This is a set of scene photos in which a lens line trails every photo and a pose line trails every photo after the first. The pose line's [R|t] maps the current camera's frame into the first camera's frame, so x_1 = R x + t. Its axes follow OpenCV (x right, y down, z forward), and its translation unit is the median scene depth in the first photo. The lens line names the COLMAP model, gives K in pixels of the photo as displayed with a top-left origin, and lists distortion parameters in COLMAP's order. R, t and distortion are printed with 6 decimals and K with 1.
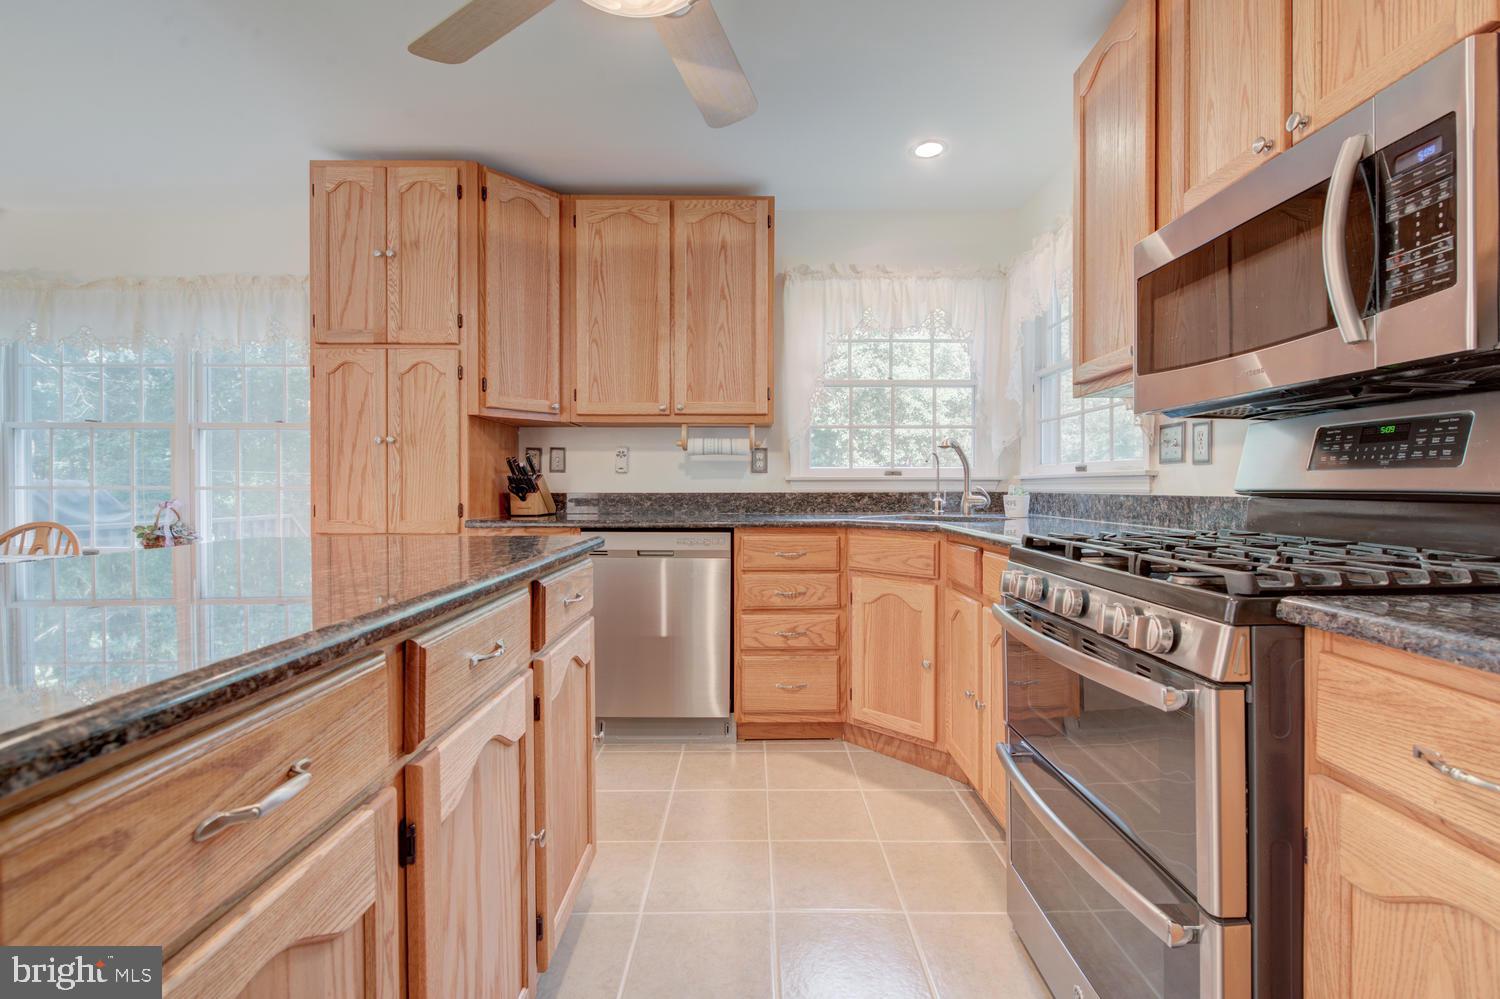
lens RADIAL K [[660.1, 0, 750.0], [0, 660.1, 499.5], [0, 0, 1]] dist [-0.000086, -0.000039]
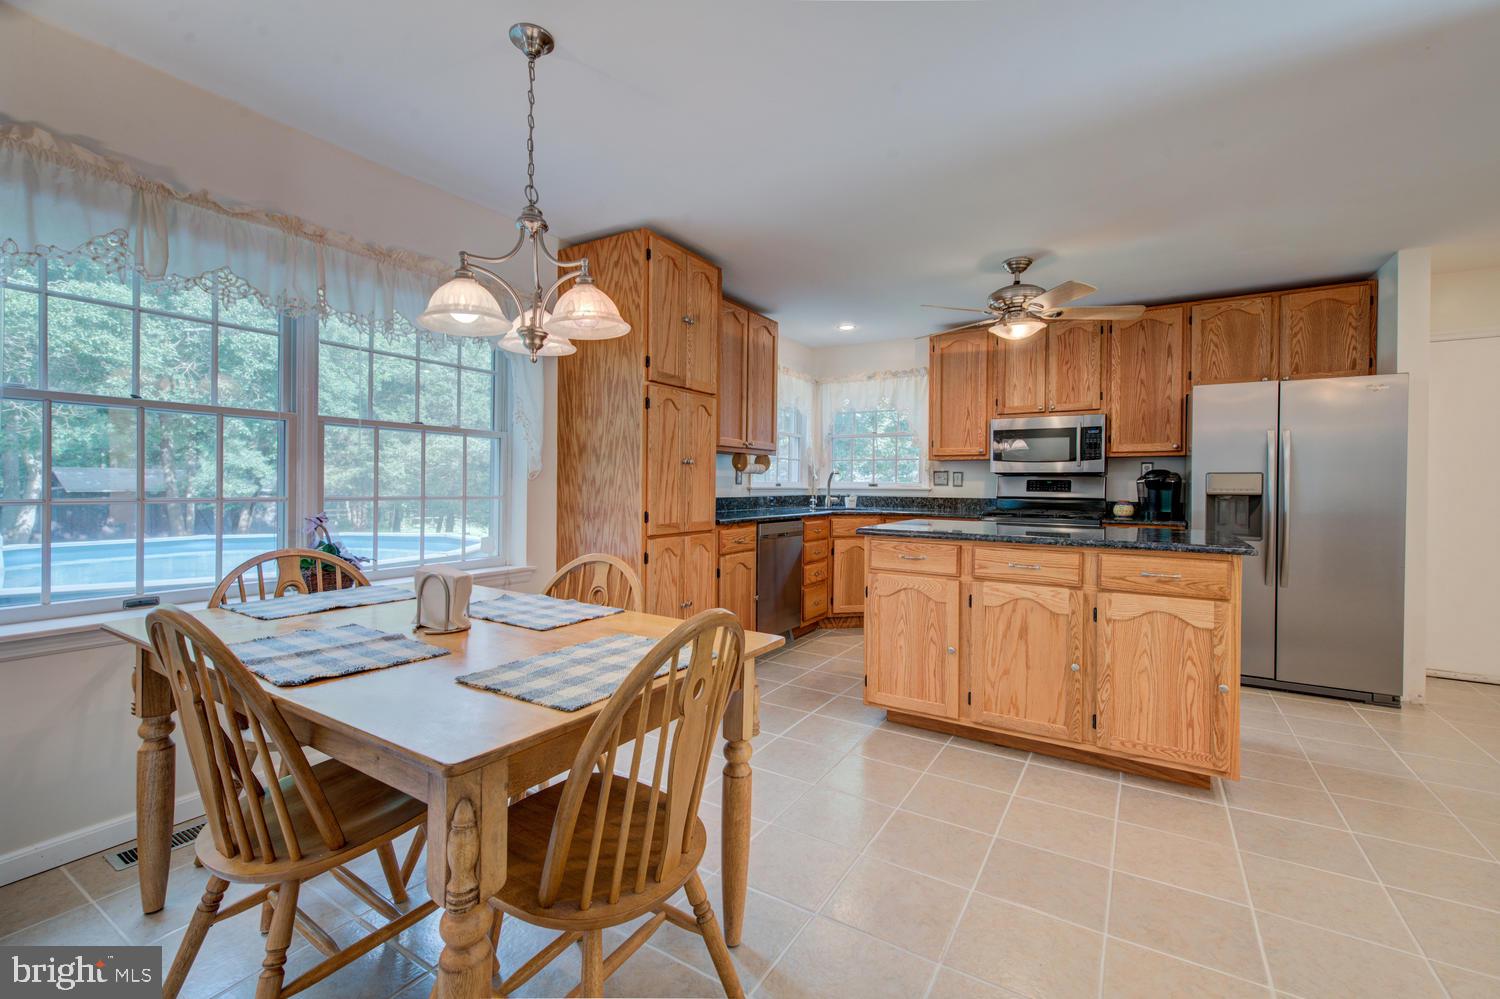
lens RADIAL K [[598.8, 0, 754.0], [0, 598.8, 491.9], [0, 0, 1]] dist [0.000366, 0.000050]
pose [[0.547866, -0.003710, 0.836558, -1.475189], [0.006528, 0.999979, 0.000159, -0.027968], [-0.836541, 0.005374, 0.547878, 0.230864]]
